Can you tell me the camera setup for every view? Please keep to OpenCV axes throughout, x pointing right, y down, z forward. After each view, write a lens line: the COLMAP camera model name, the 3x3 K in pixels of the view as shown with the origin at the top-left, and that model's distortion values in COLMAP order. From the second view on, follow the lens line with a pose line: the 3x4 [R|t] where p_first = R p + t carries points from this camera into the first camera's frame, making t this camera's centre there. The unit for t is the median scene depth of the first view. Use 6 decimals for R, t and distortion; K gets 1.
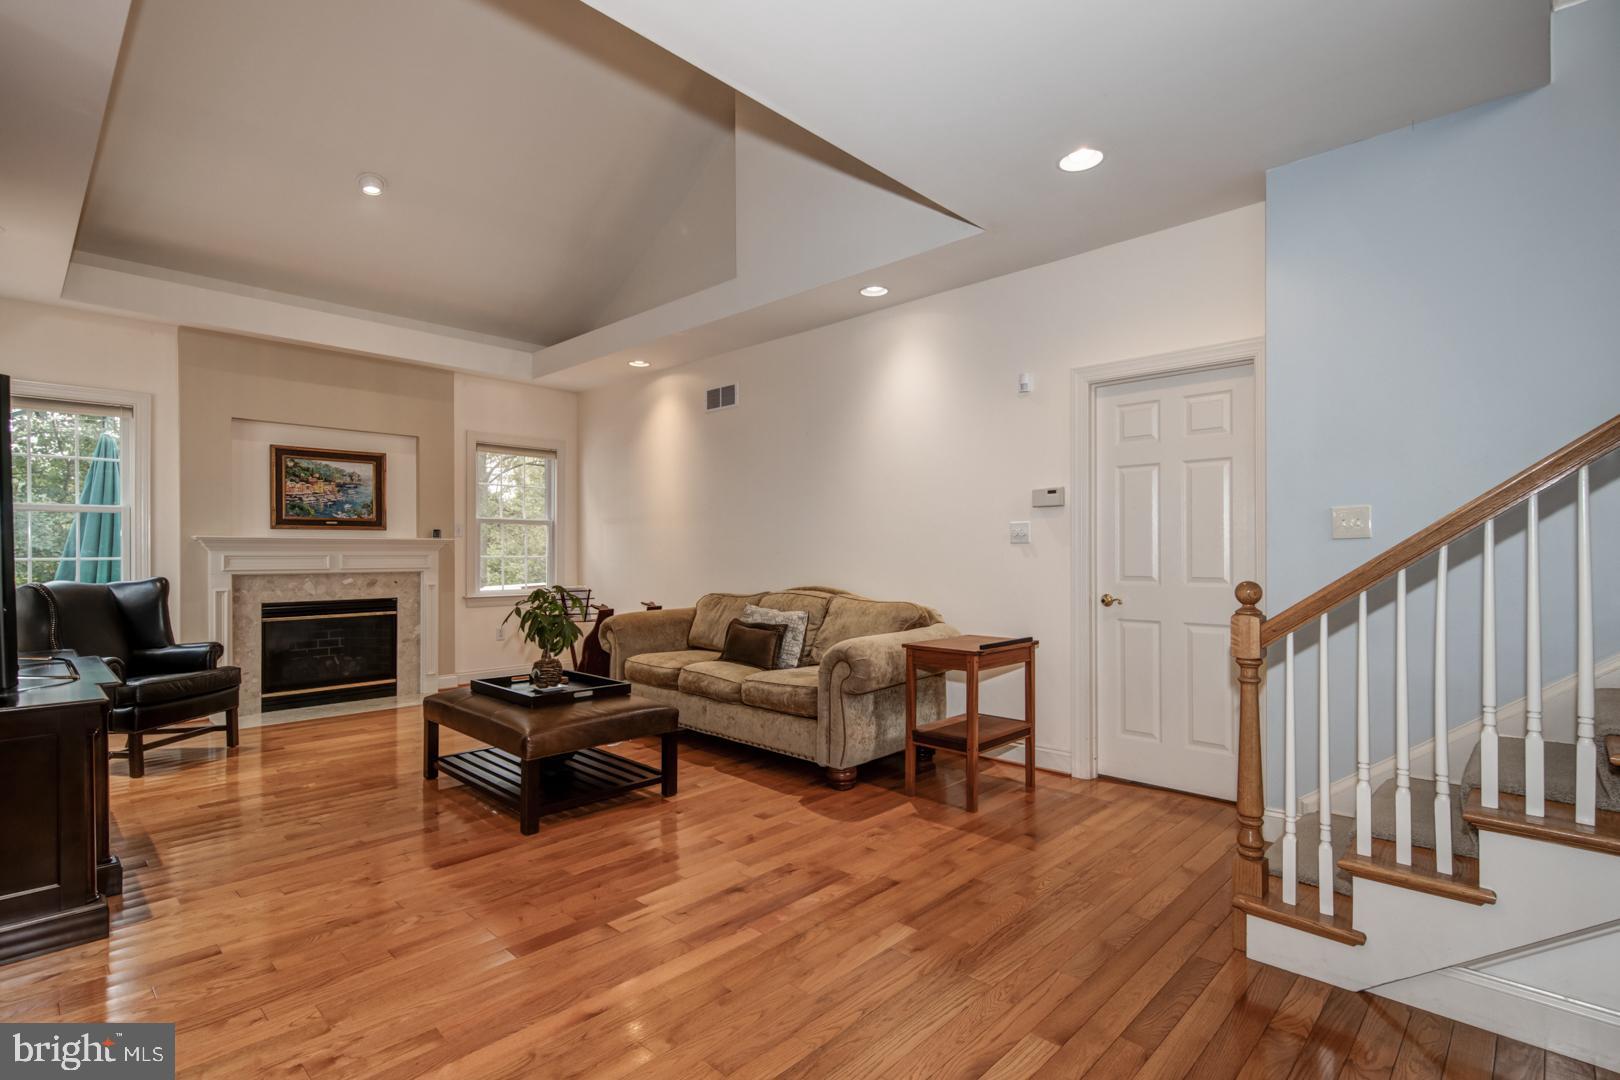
lens RADIAL K [[779.9, 0, 811.9], [0, 779.9, 550.5], [0, 0, 1]] dist [0.001097, -0.001147]
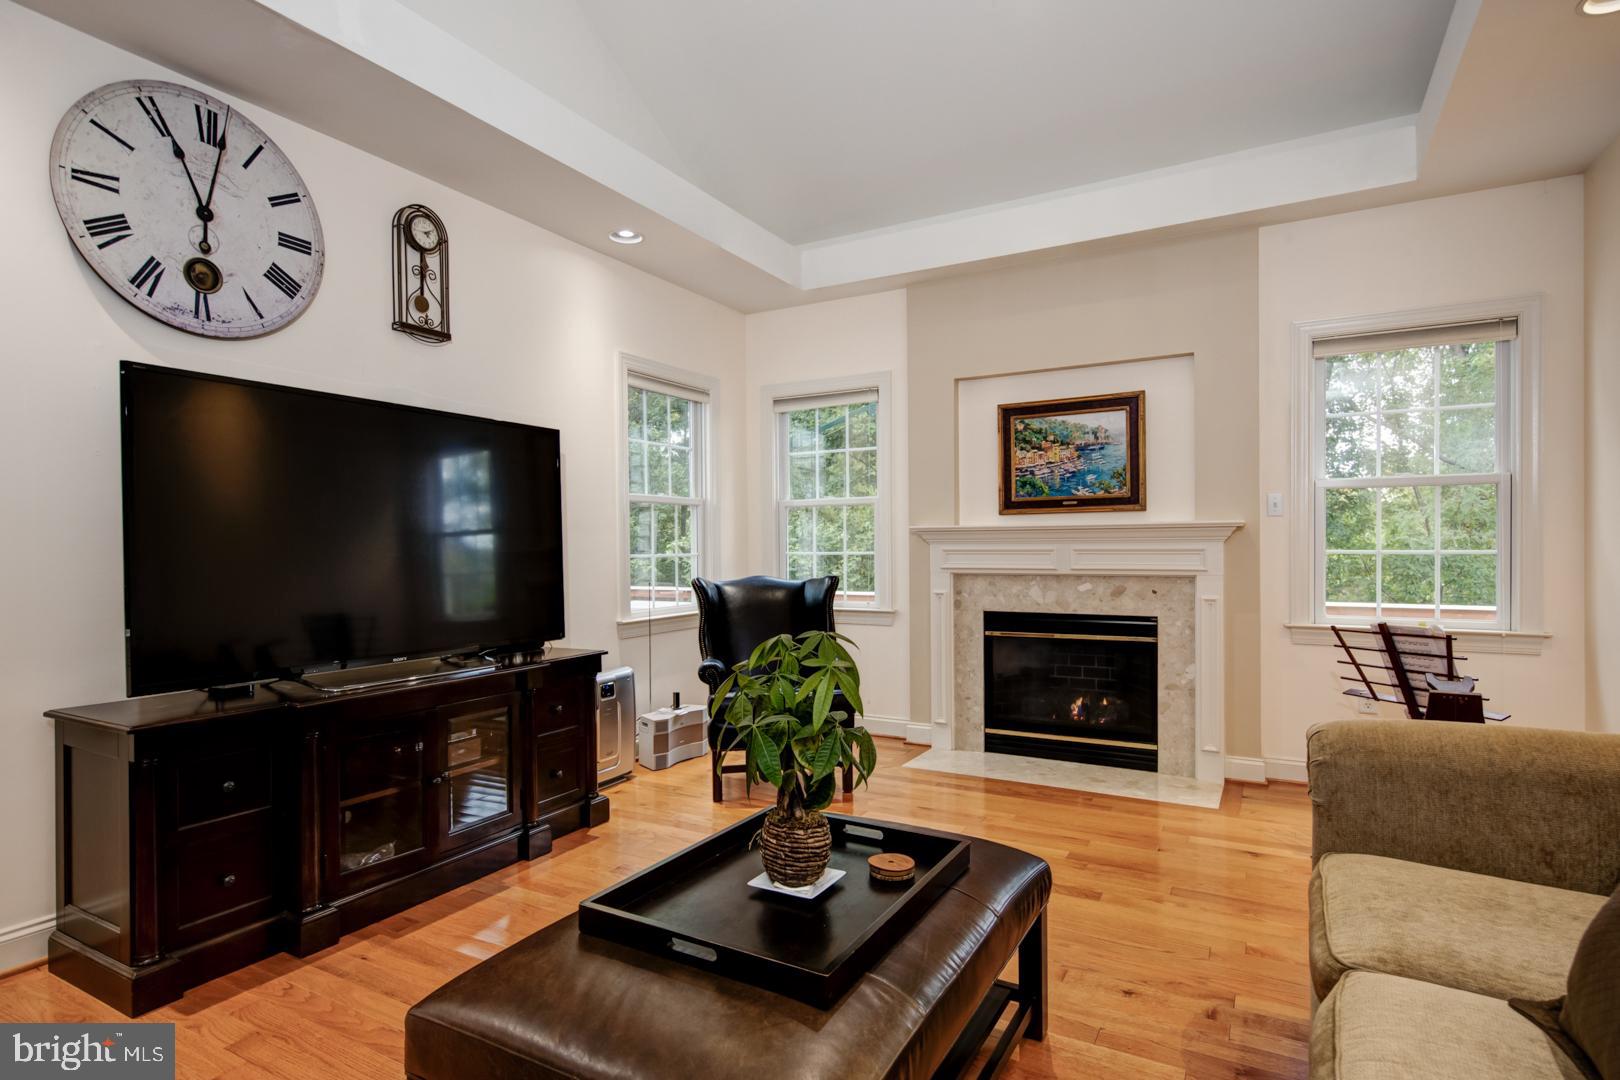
lens RADIAL K [[837.2, 0, 810.8], [0, 837.2, 550.9], [0, 0, 1]] dist [0.004616, 0.001068]
pose [[0.245120, 0.002559, -0.969489, 0.056991], [0.006248, 0.999972, 0.004219, 0.002893], [0.969473, -0.007091, 0.245097, 0.584230]]
